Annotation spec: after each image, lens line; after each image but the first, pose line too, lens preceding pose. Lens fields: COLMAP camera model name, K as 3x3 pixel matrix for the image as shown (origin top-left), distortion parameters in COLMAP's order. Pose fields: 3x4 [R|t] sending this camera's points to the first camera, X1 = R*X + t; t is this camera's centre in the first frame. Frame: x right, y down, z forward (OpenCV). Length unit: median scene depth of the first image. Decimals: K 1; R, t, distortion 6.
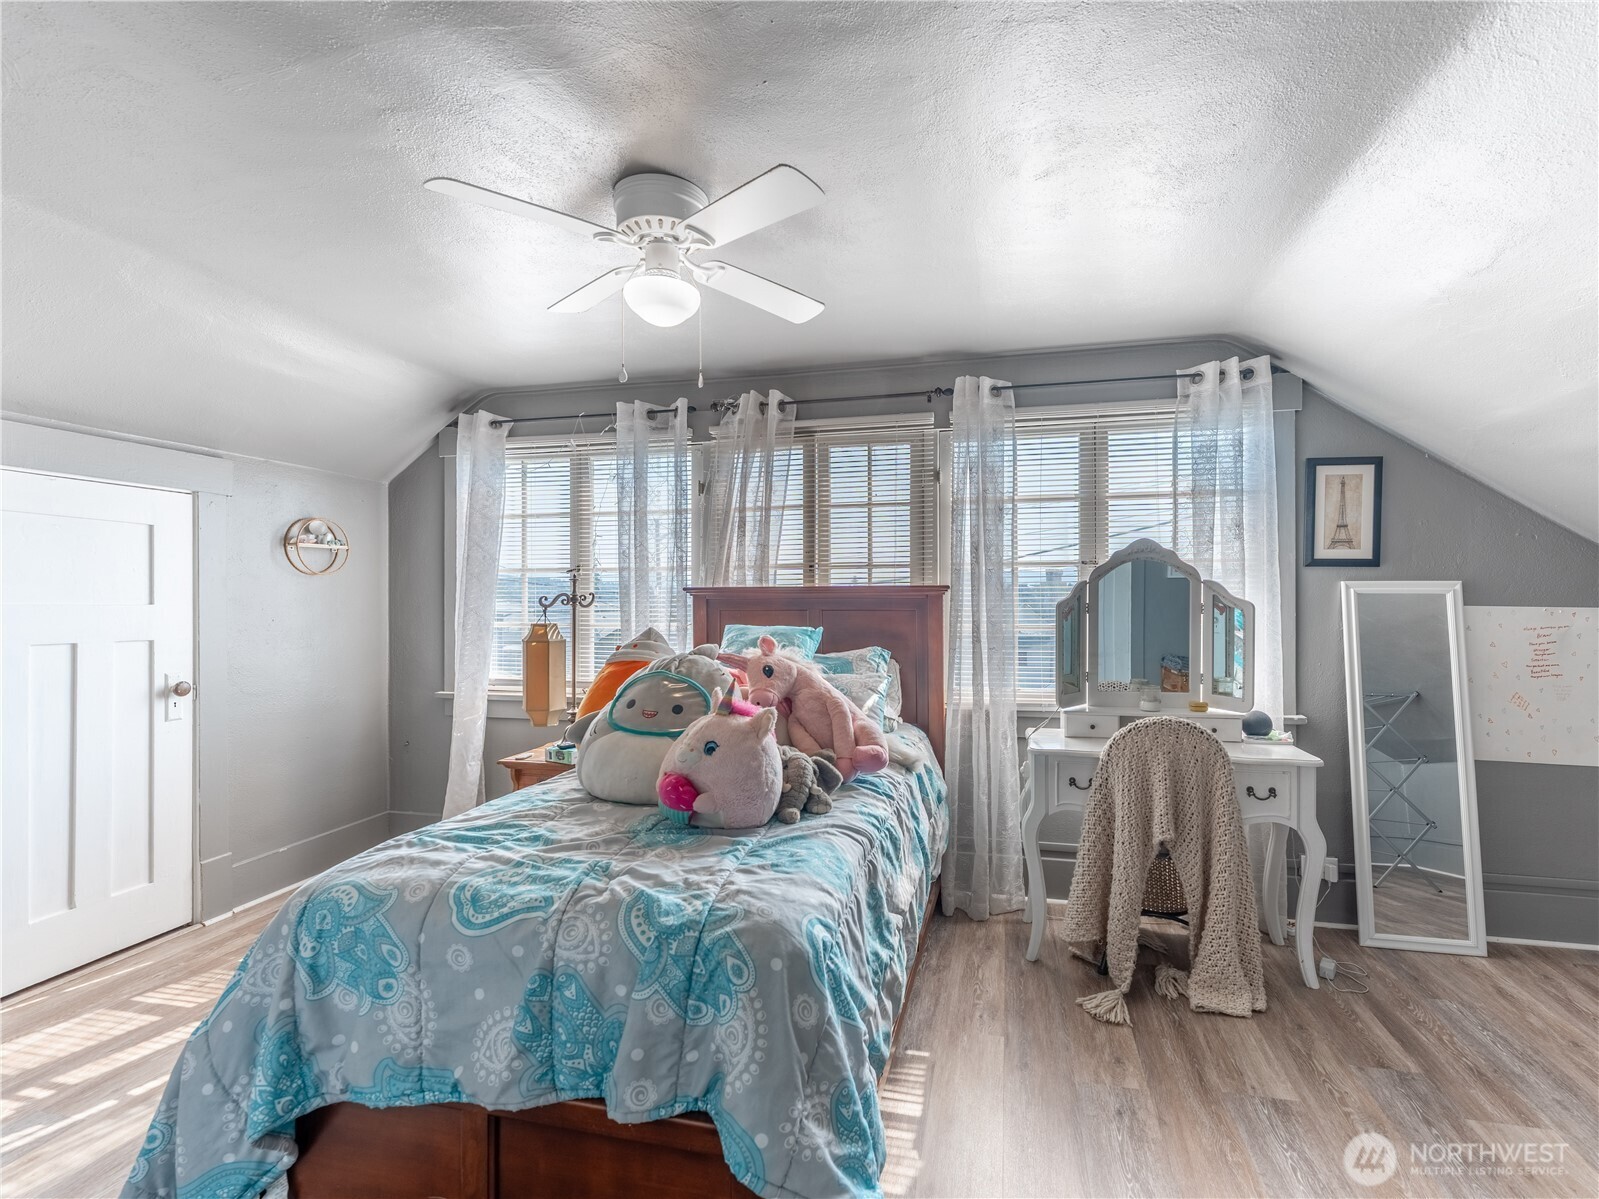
lens RADIAL K [[733.1, 0, 799.5], [0, 733.1, 599.5], [0, 0, 1]] dist [-0.001498, -0.000963]
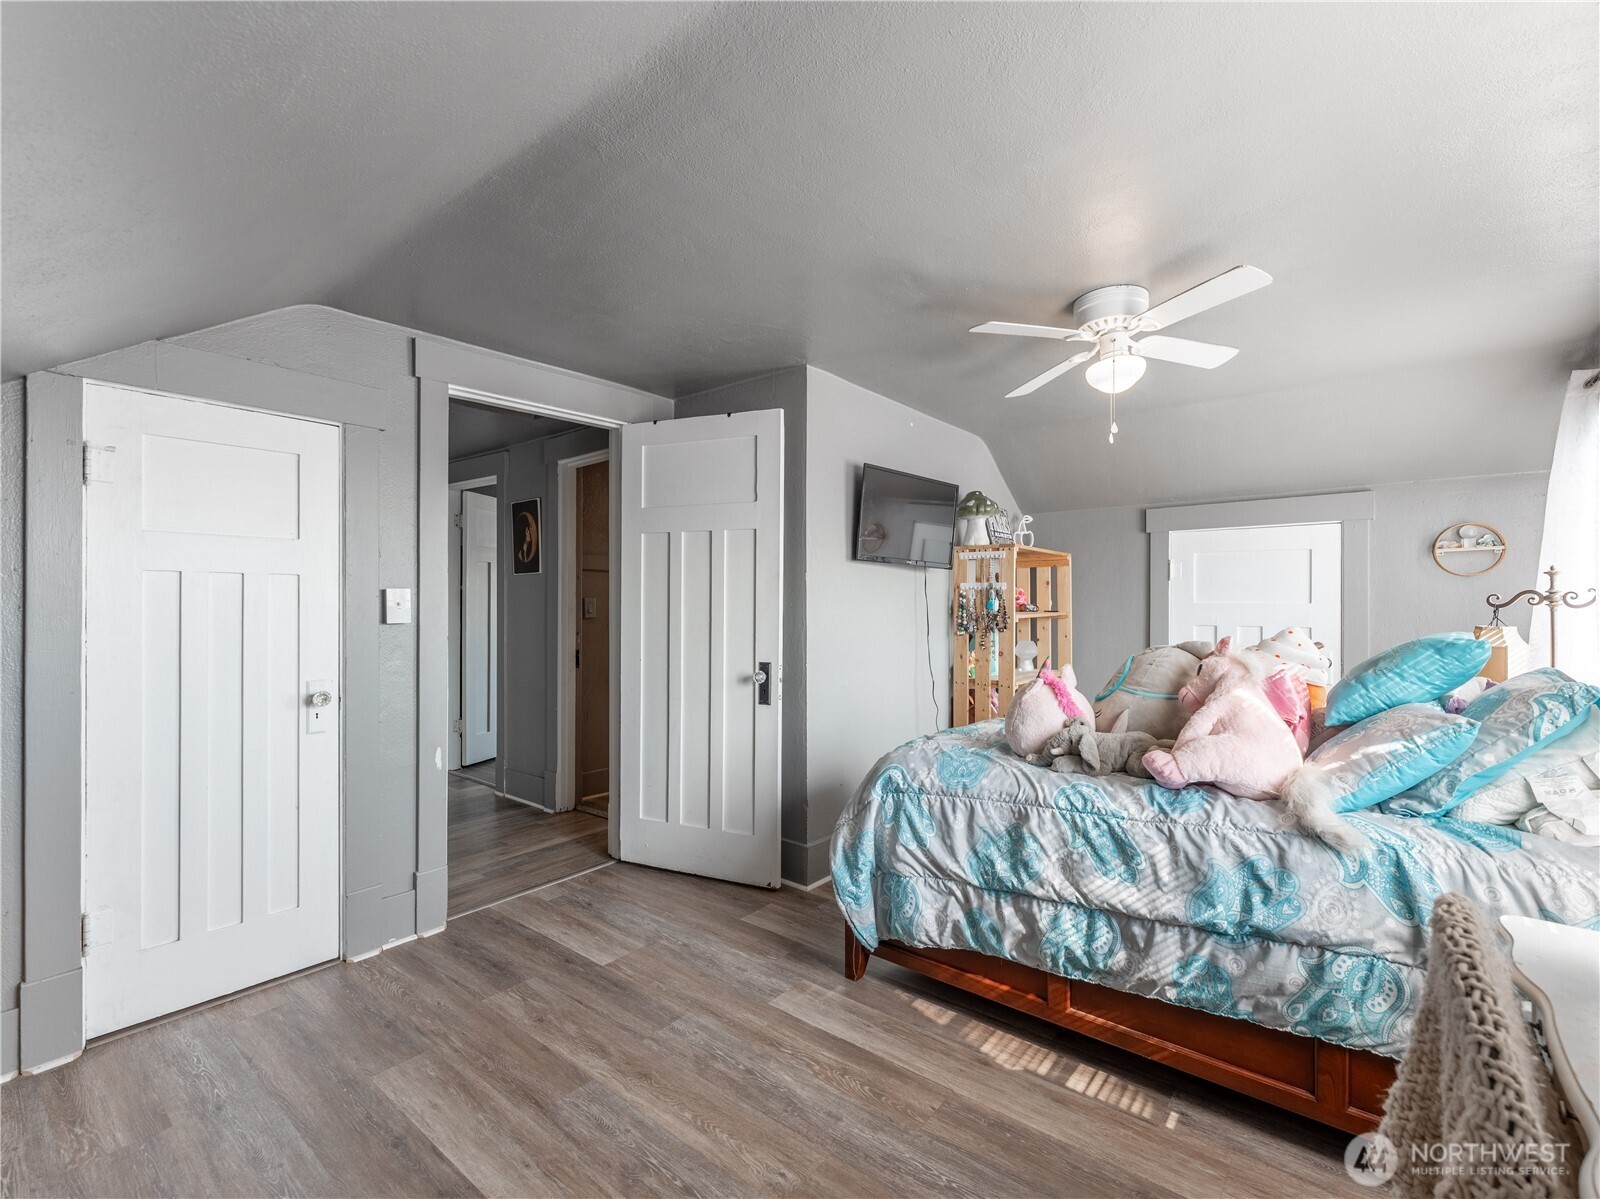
lens RADIAL K [[733.6, 0, 800.0], [0, 733.6, 599.5], [0, 0, 1]] dist [-0.001498, -0.000963]
pose [[-0.405389, -0.002946, -0.914140, 0.710471], [-0.007193, 0.999974, -0.000033, 0.006827], [0.914116, 0.006562, -0.405399, 0.594502]]
